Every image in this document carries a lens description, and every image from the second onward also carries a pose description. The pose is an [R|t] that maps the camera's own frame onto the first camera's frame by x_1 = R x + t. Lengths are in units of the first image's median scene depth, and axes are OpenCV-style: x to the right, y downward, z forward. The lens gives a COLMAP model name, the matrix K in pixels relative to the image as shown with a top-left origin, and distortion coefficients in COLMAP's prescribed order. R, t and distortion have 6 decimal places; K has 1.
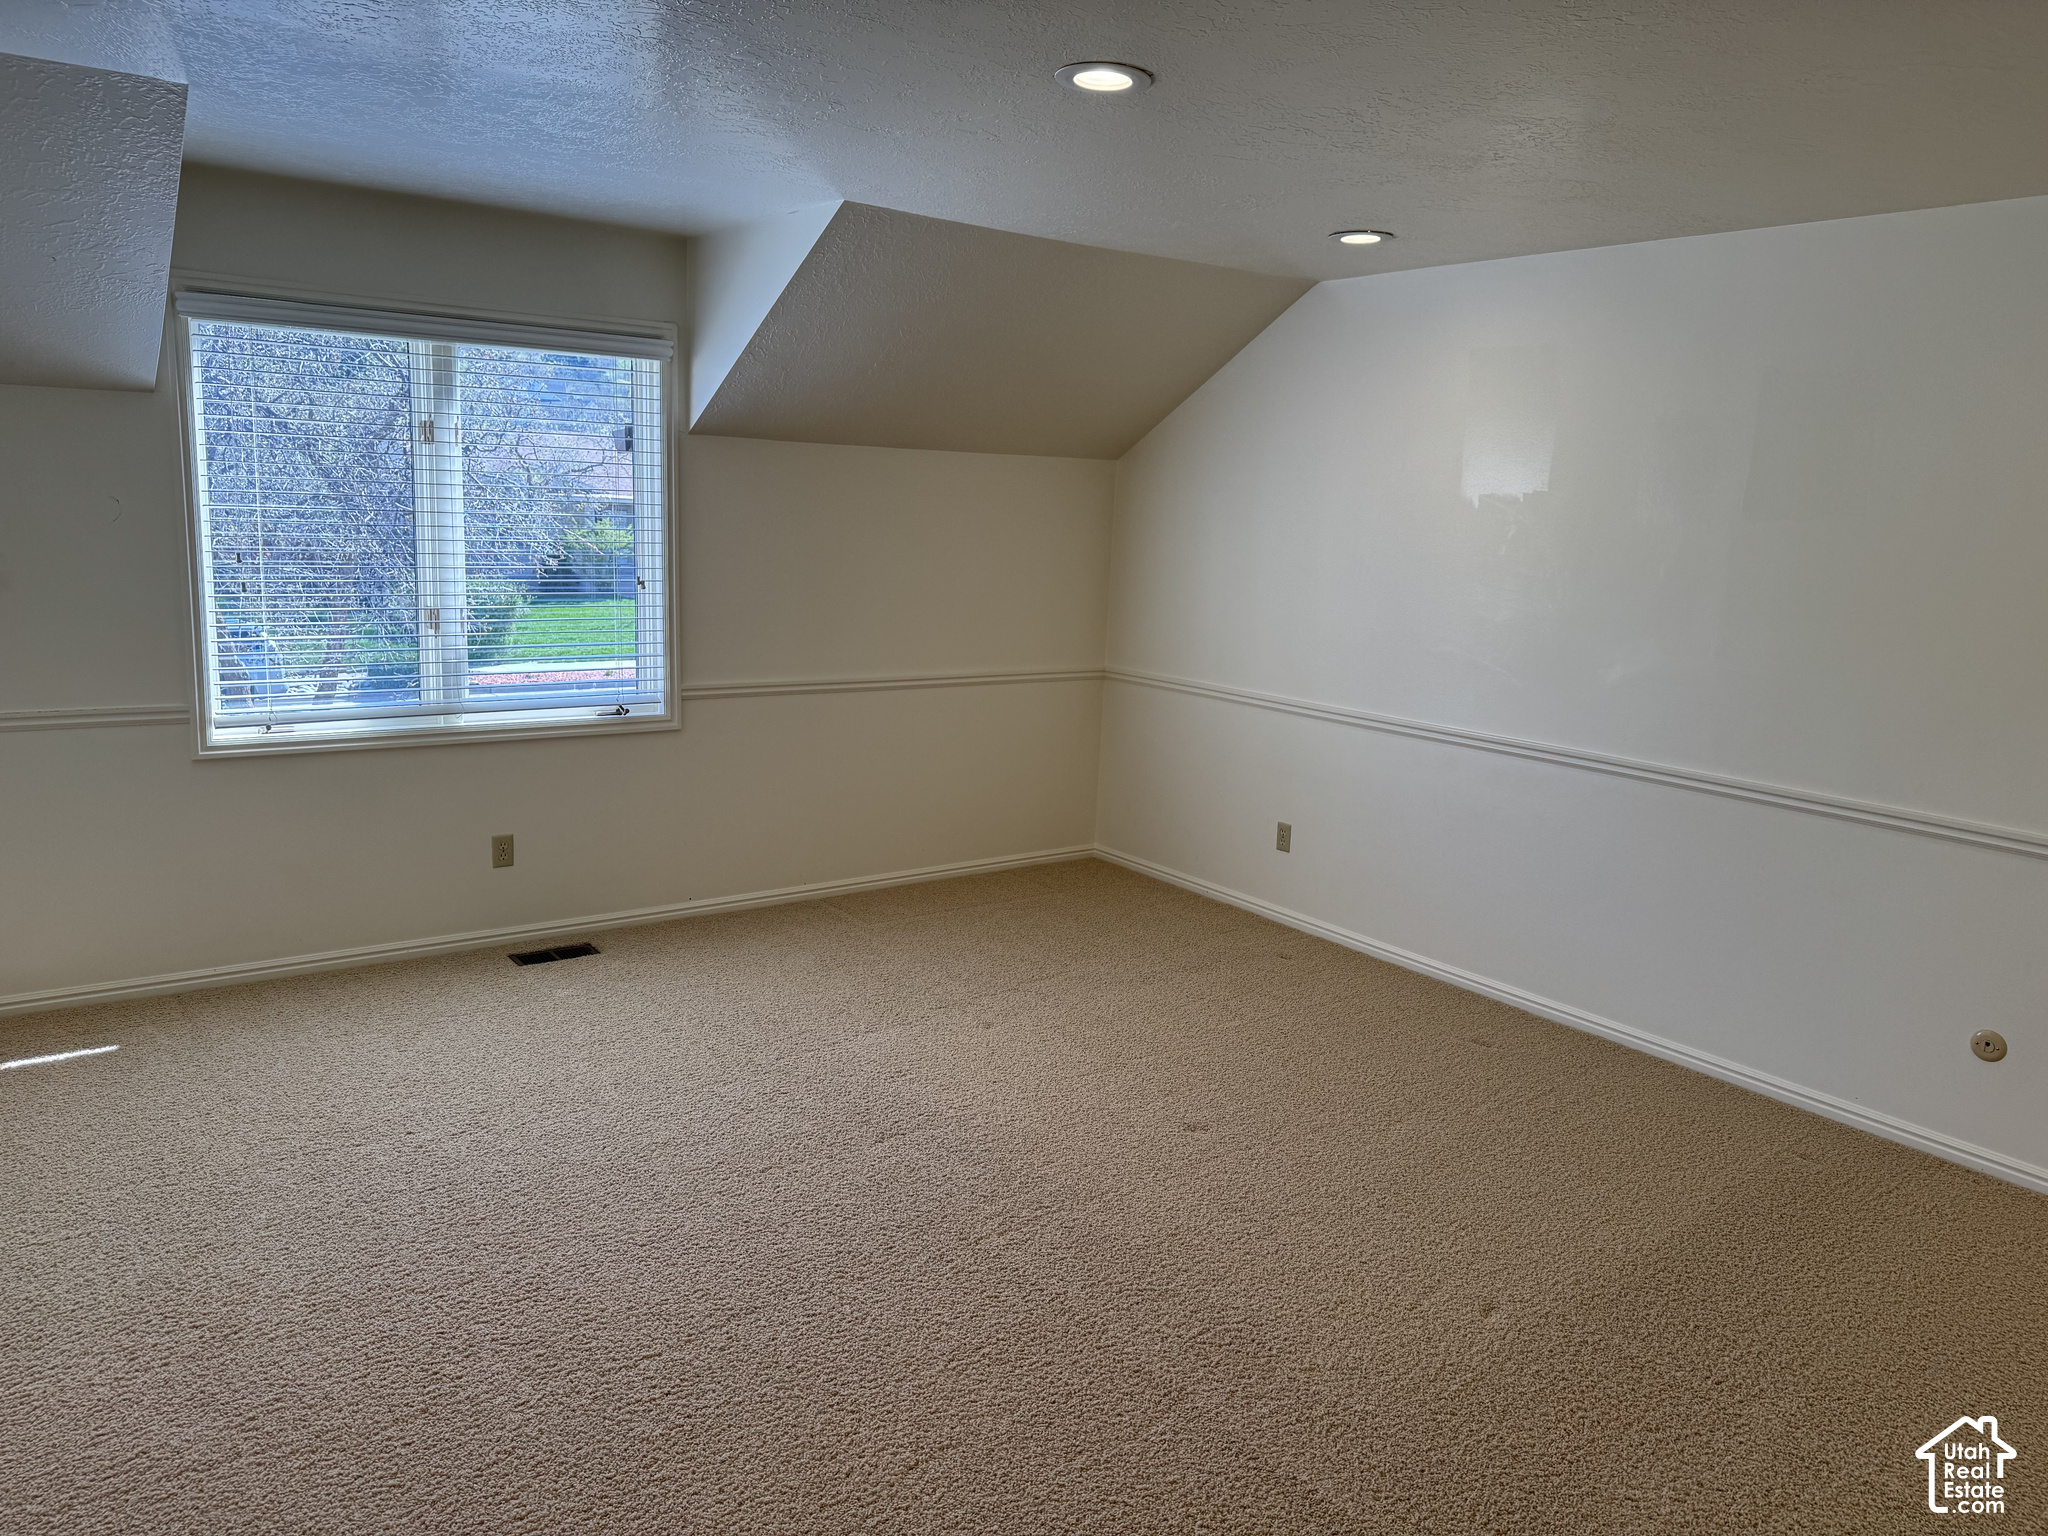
lens RADIAL K [[1437.6, 0, 1024.0], [0, 1437.6, 768.0], [0, 0, 1]] dist [-0.003671, -0.001165]
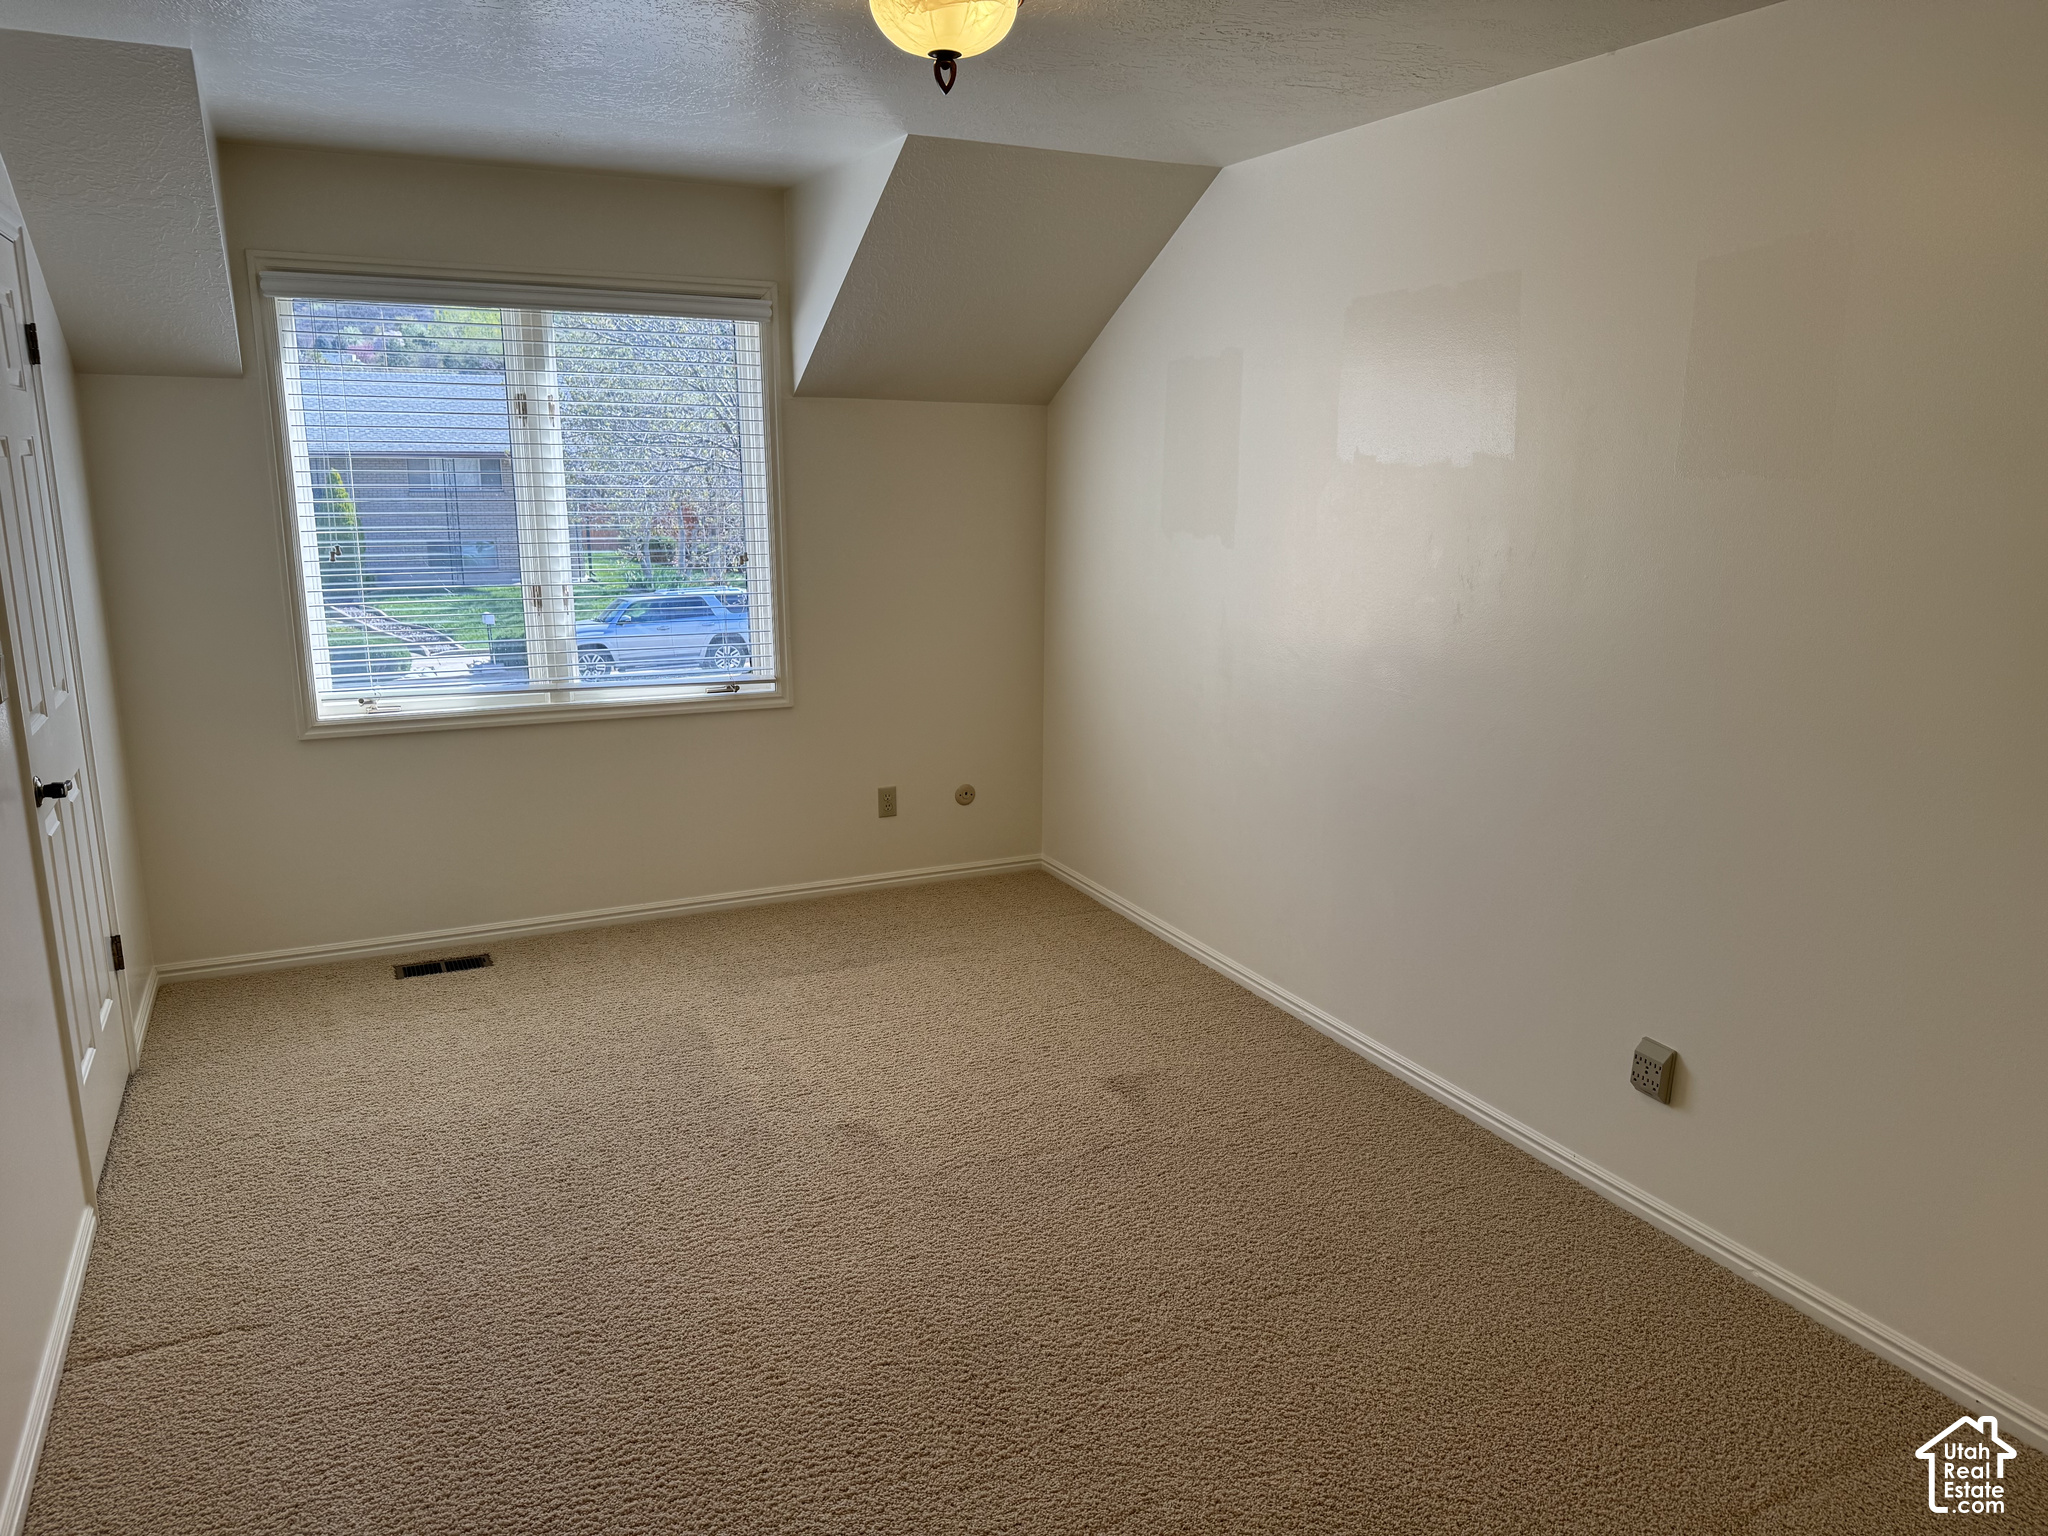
lens RADIAL K [[1447.4, 0, 1024.0], [0, 1447.4, 768.0], [0, 0, 1]] dist [0.040985, -0.047754]
pose [[0.983169, 0.007872, -0.182530, 0.105620], [-0.003754, 0.999731, 0.022893, -0.010068], [0.182661, -0.021822, 0.982934, 0.079499]]
